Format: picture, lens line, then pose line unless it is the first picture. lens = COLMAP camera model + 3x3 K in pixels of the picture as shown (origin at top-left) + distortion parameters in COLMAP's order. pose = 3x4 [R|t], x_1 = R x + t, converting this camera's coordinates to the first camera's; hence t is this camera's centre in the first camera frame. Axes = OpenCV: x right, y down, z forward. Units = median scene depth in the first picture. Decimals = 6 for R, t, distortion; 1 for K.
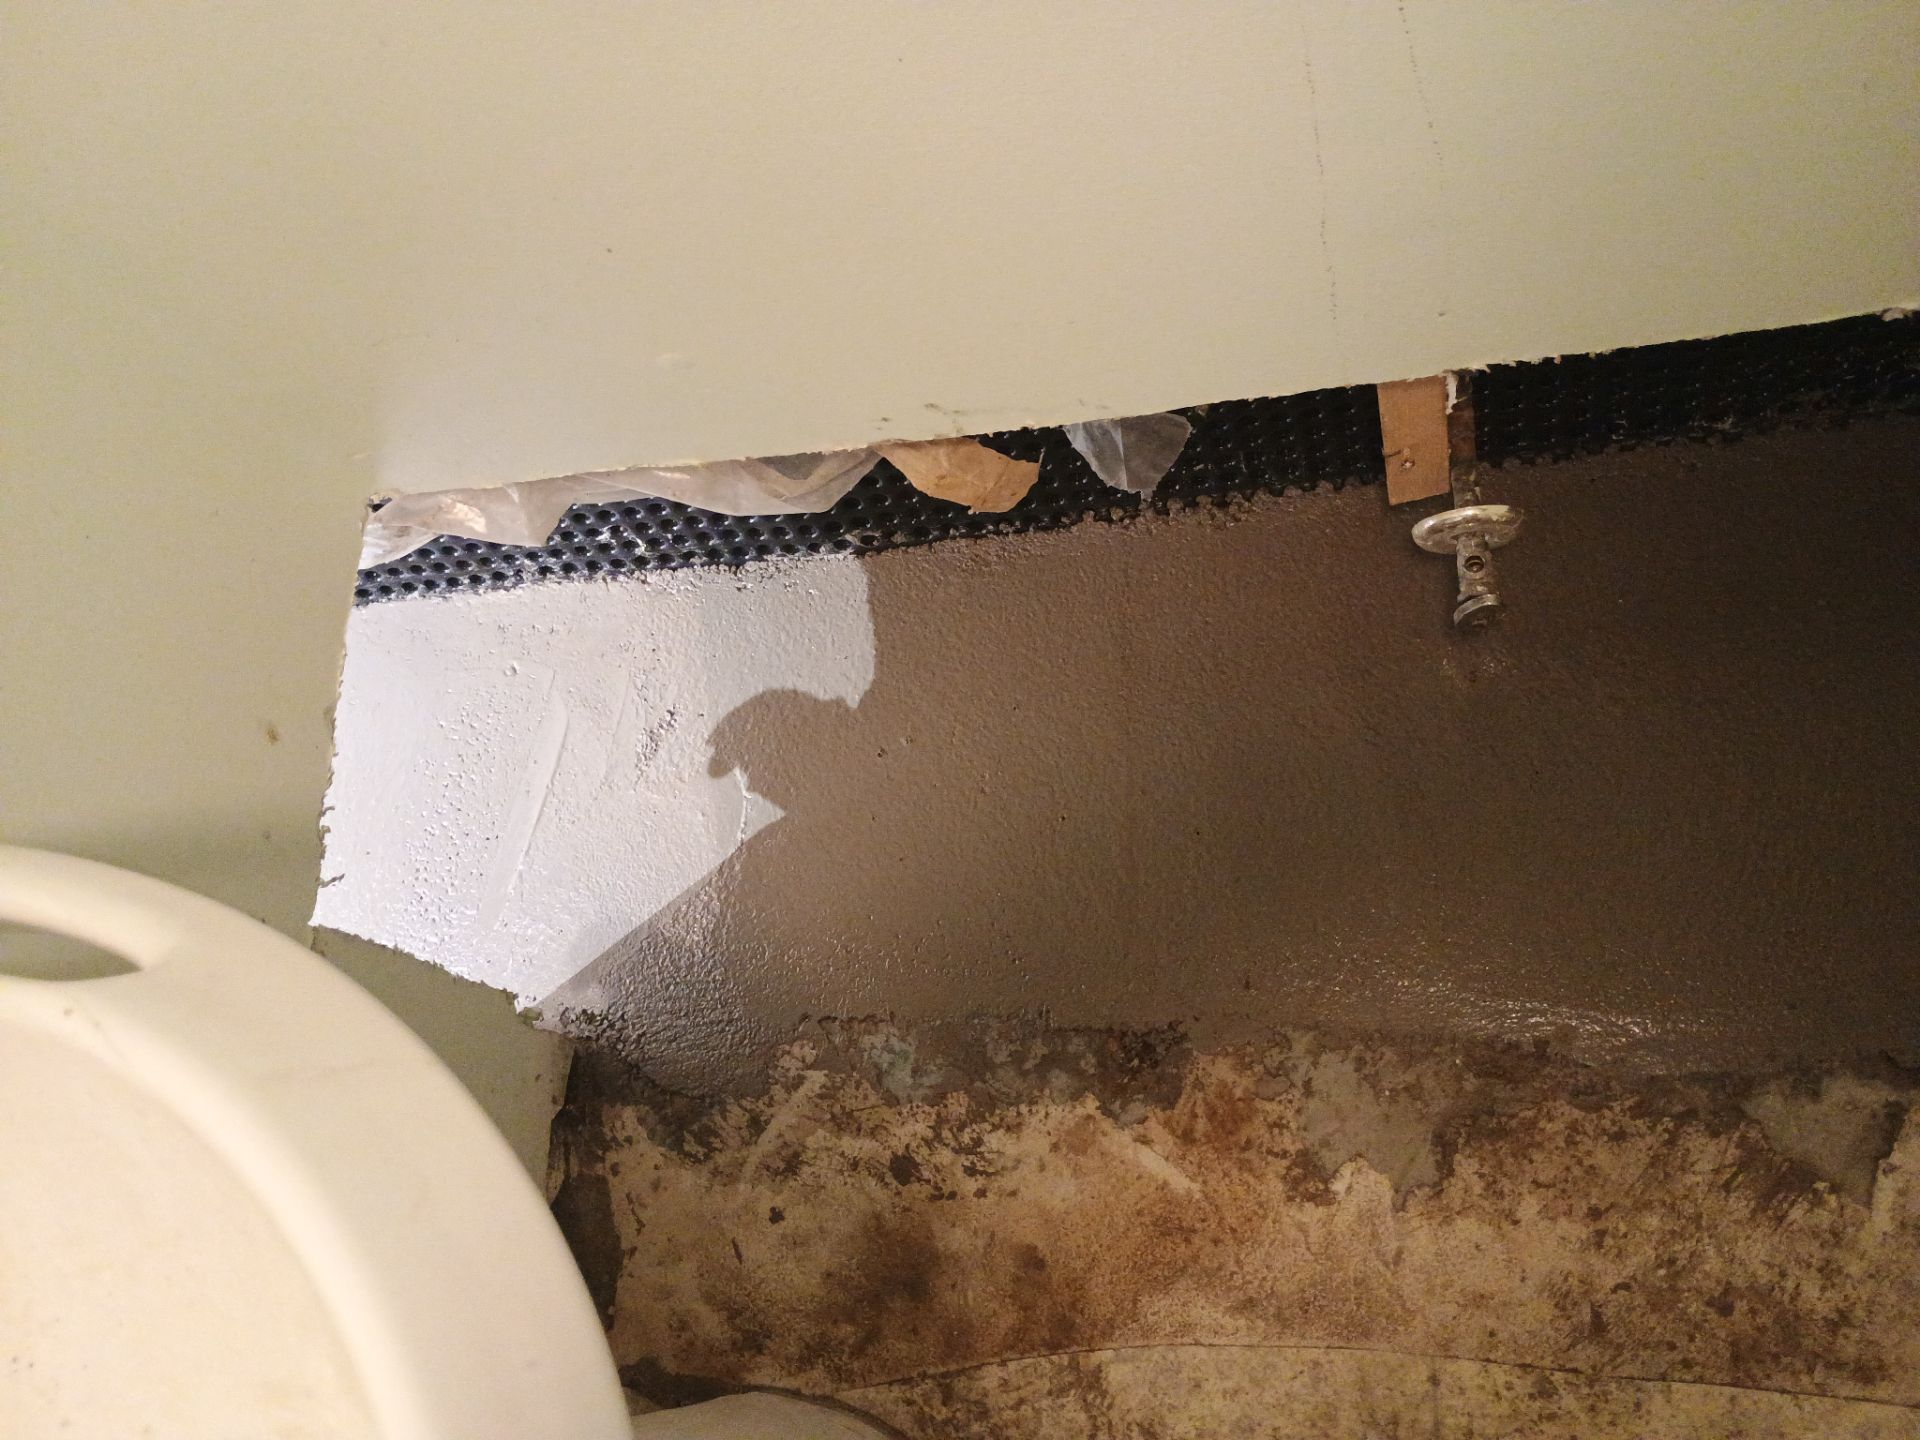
lens RADIAL K [[1651.4, 0, 963.5], [0, 1651.4, 724.5], [0, 0, 1]] dist [0.052943, -0.073232]
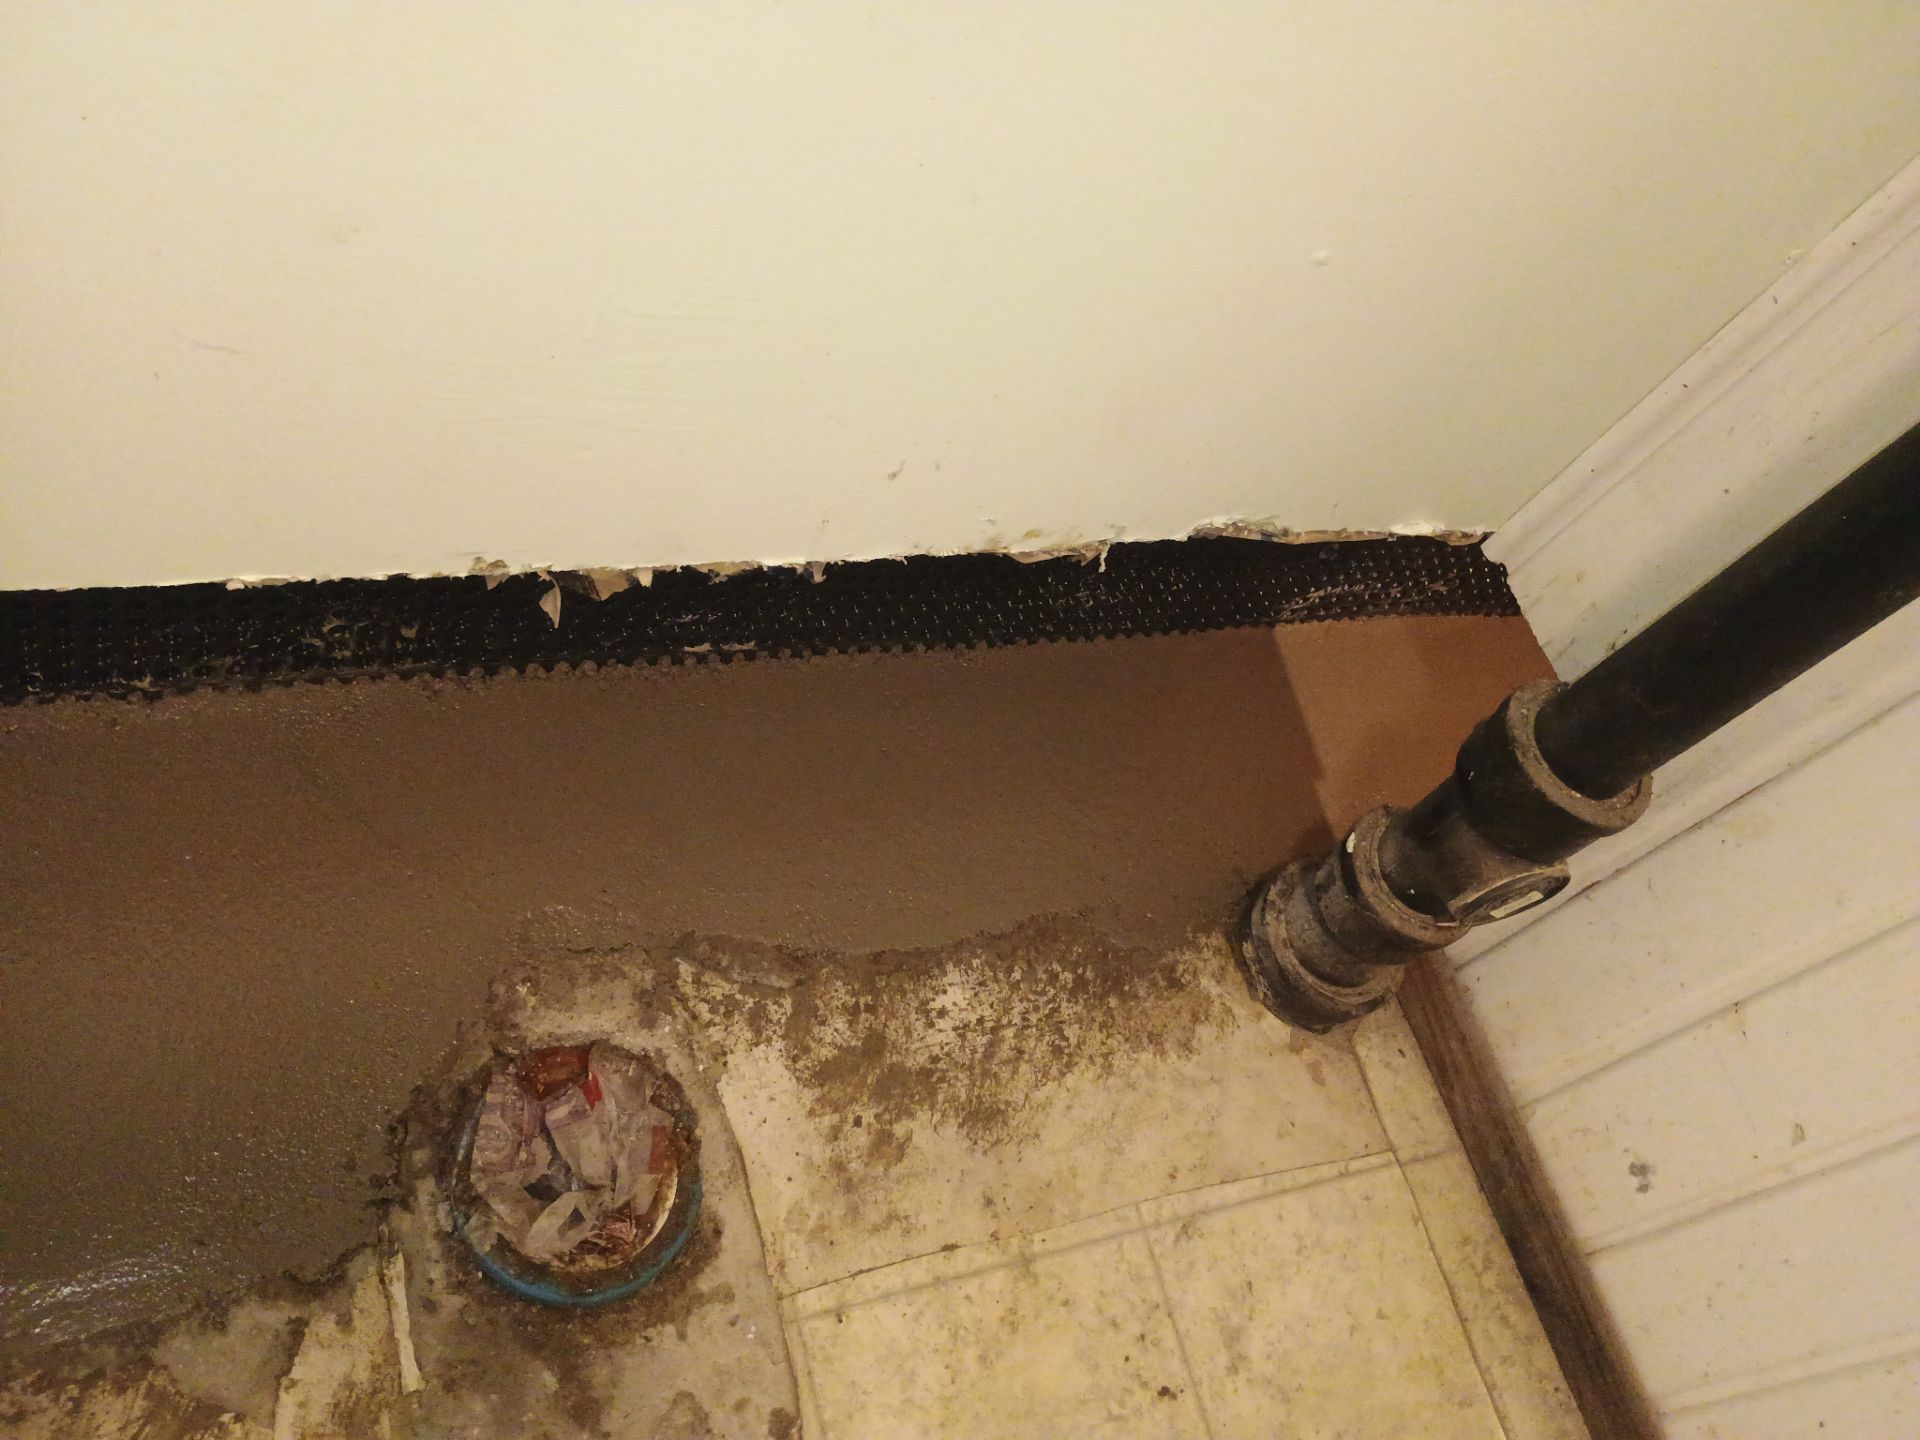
lens RADIAL K [[1651.4, 0, 965.9], [0, 1651.4, 728.5], [0, 0, 1]] dist [0.052943, -0.073232]
pose [[0.708260, 0.040749, 0.704774, 0.091888], [0.078859, 0.987518, -0.136346, 0.032649], [-0.701533, 0.152146, 0.696206, -0.088127]]
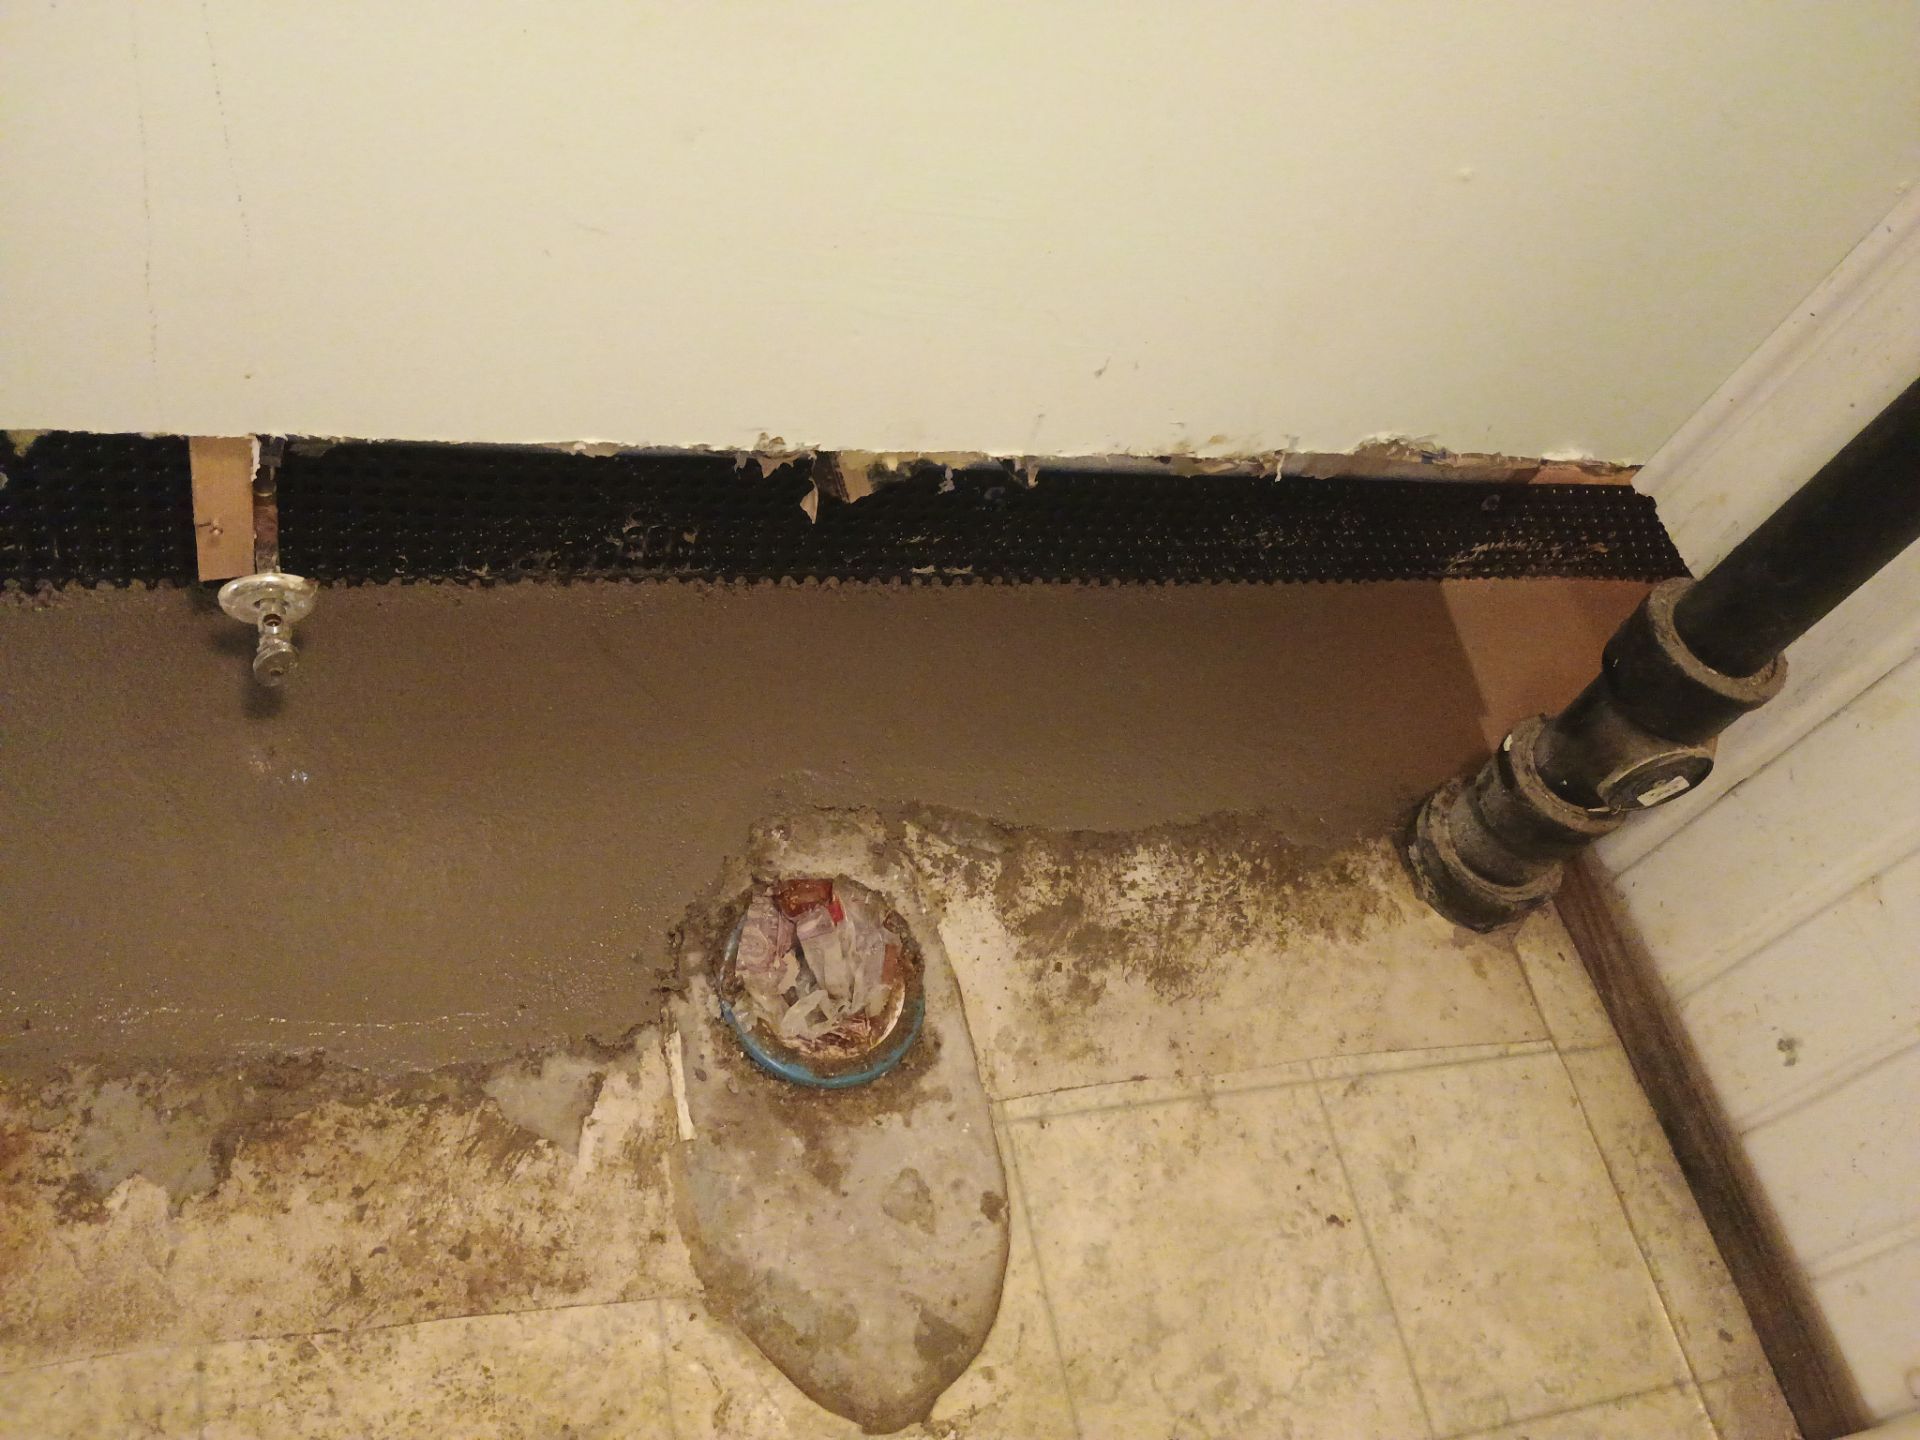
lens RADIAL K [[1651.4, 0, 953.8], [0, 1651.4, 740.0], [0, 0, 1]] dist [0.052943, -0.073232]
pose [[0.784544, 0.093712, 0.612950, -0.028515], [0.046415, 0.976865, -0.208760, 0.240387], [-0.618333, 0.192231, 0.762044, -0.177983]]
